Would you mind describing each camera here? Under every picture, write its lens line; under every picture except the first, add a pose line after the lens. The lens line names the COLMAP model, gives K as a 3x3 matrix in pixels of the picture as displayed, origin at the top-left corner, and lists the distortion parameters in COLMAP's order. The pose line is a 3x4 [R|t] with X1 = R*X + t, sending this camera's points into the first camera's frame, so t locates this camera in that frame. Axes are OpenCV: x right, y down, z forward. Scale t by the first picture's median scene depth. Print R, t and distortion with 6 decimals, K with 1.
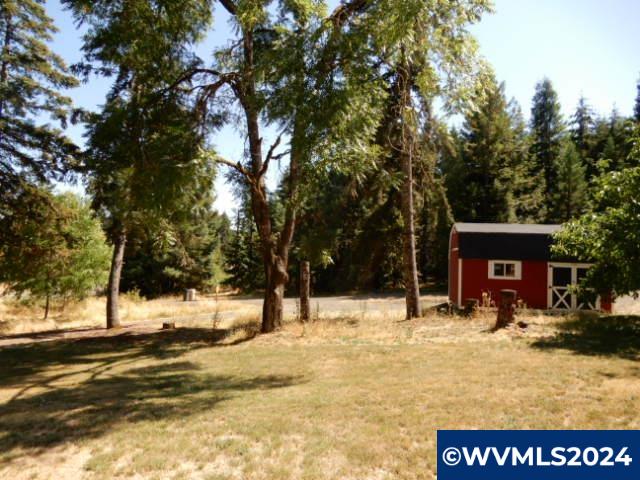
lens RADIAL K [[445.0, 0, 318.2], [0, 445.0, 237.0], [0, 0, 1]] dist [-0.010033, -0.000619]
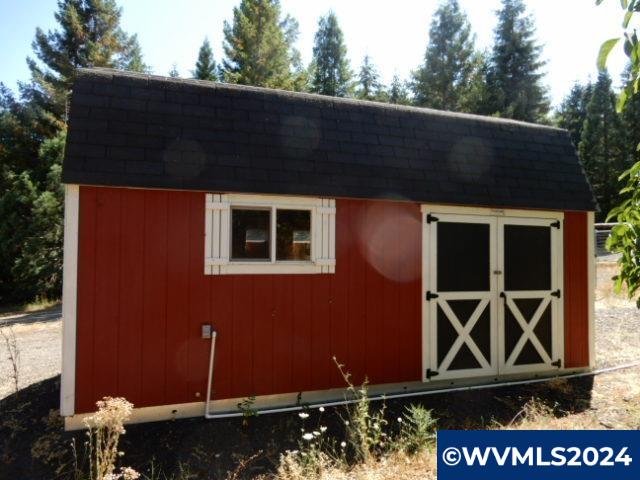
lens RADIAL K [[445.0, 0, 320.9], [0, 445.0, 238.0], [0, 0, 1]] dist [-0.010033, -0.000619]
pose [[0.886080, -0.008777, 0.463449, 0.330322], [0.006816, 0.999959, 0.005905, 0.073857], [-0.463482, -0.002074, 0.886104, 0.772948]]
